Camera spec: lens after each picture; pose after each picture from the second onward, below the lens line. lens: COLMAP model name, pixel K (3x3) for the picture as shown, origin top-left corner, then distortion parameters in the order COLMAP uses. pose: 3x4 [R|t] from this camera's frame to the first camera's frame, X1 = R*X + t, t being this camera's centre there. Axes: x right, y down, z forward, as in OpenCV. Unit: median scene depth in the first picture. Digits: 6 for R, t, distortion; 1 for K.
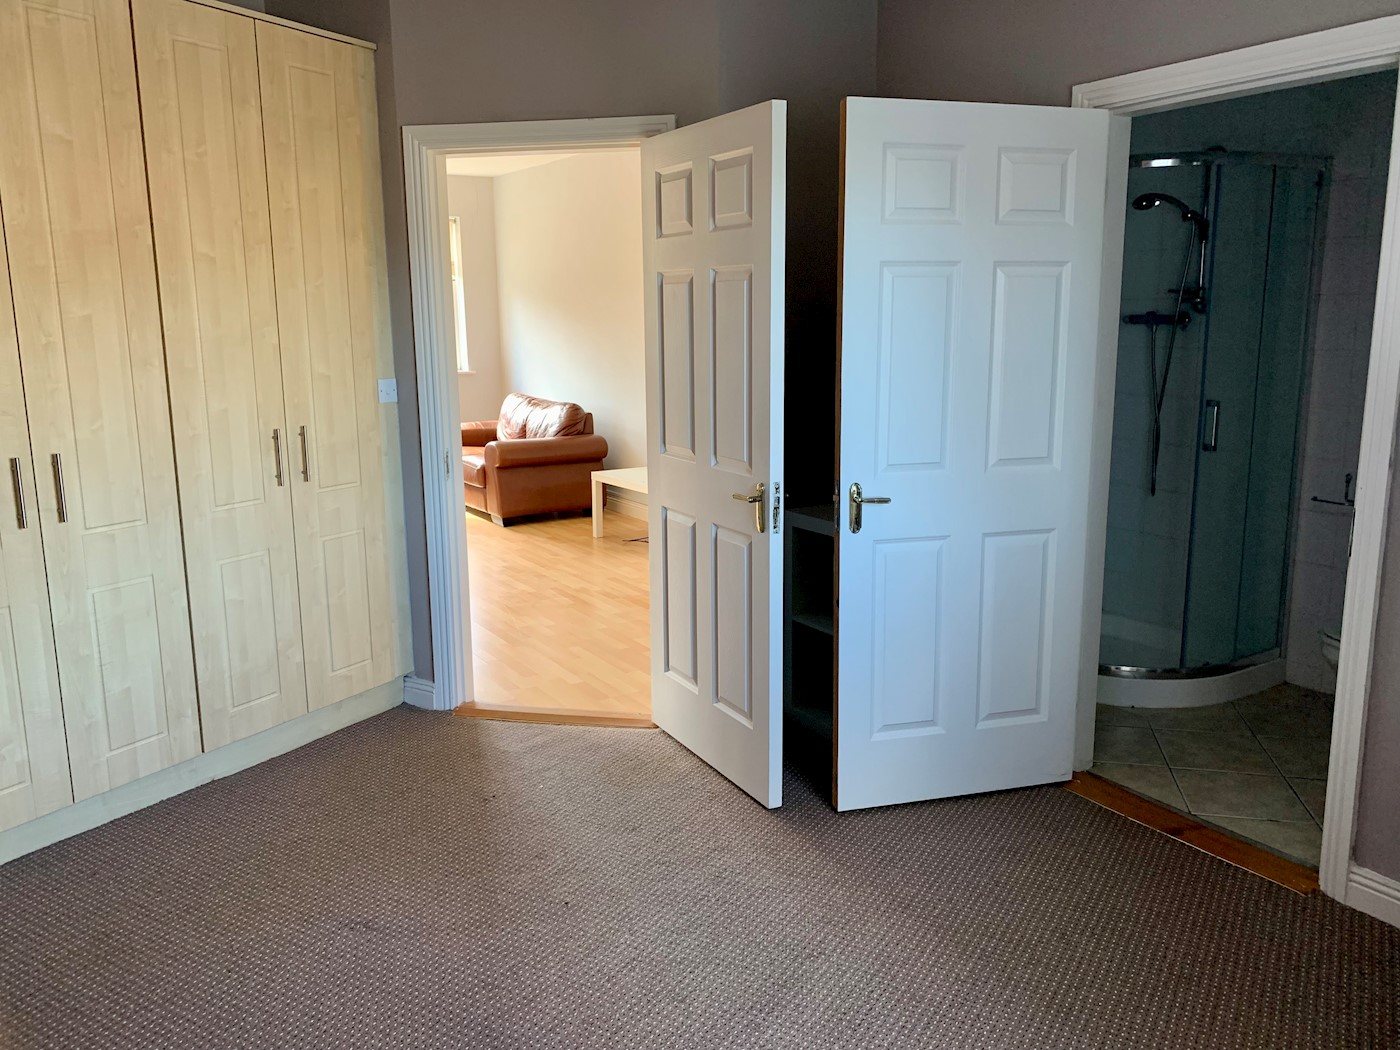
lens RADIAL K [[1068.1, 0, 700.0], [0, 1068.1, 525.0], [0, 0, 1]] dist [0.065839, -0.099043]
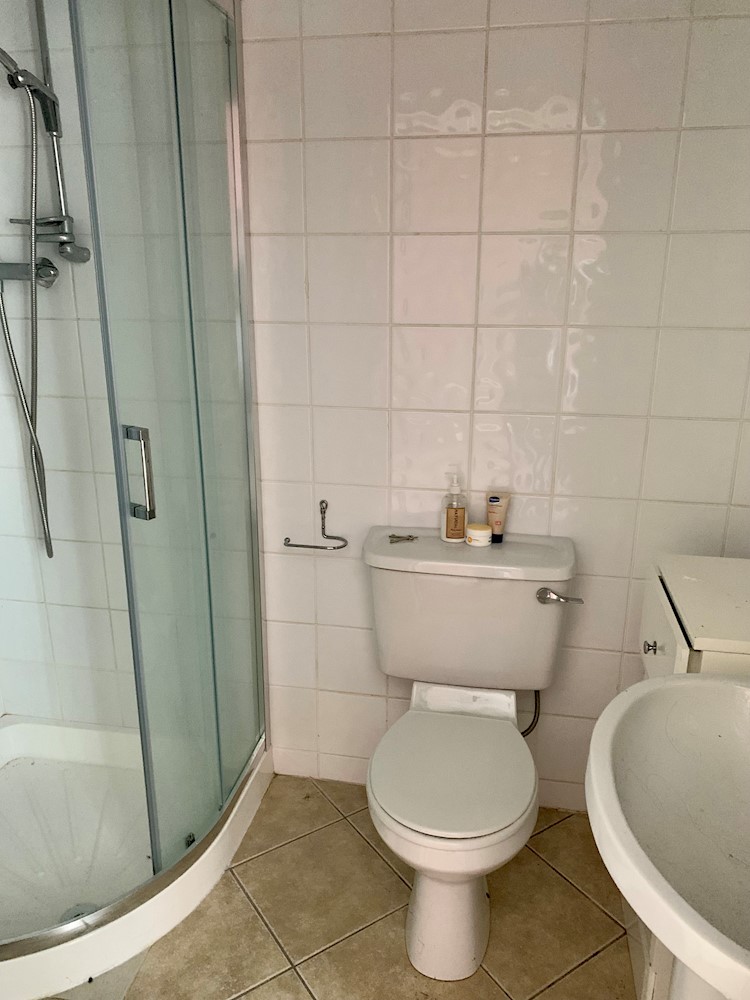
lens RADIAL K [[749.6, 0, 386.3], [0, 749.6, 497.5], [0, 0, 1]] dist [0.064119, -0.080322]
pose [[0.669962, -0.195659, 0.716149, 0.260874], [0.117173, 0.980423, 0.158244, -0.116963], [-0.733091, -0.022104, 0.679772, 0.600695]]
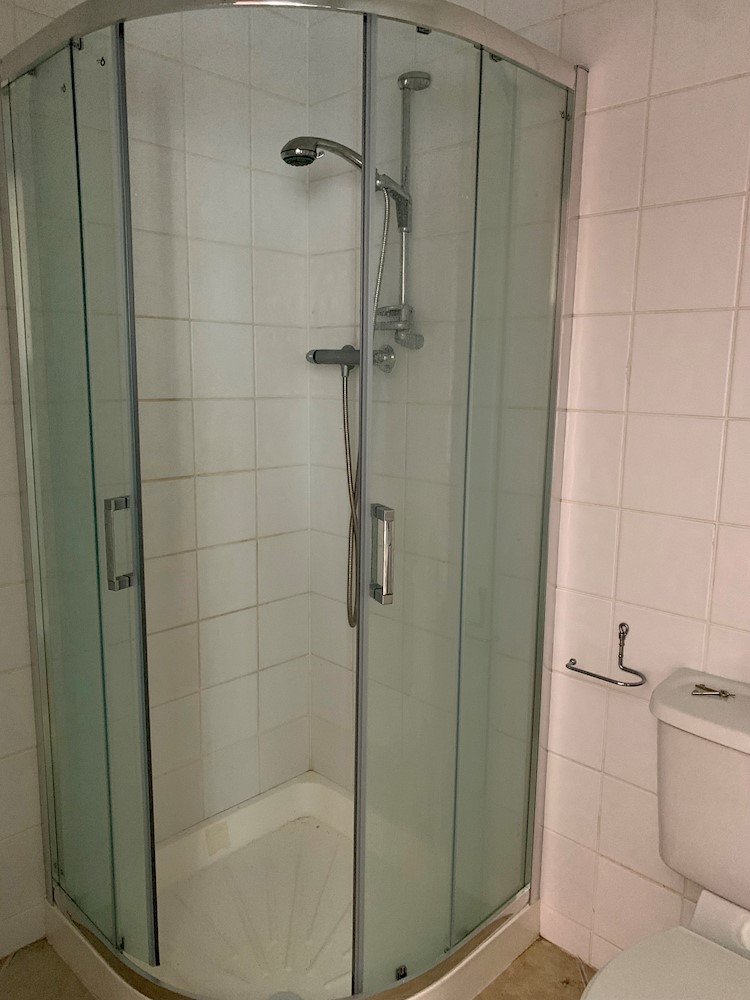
lens RADIAL K [[776.2, 0, 375.0], [0, 776.2, 500.0], [0, 0, 1]] dist [0.010297, -0.000856]
pose [[0.971496, -0.018659, 0.236320, 0.352041], [0.019543, 0.999808, -0.001397, -0.111065], [-0.236249, 0.005976, 0.971674, 0.588561]]
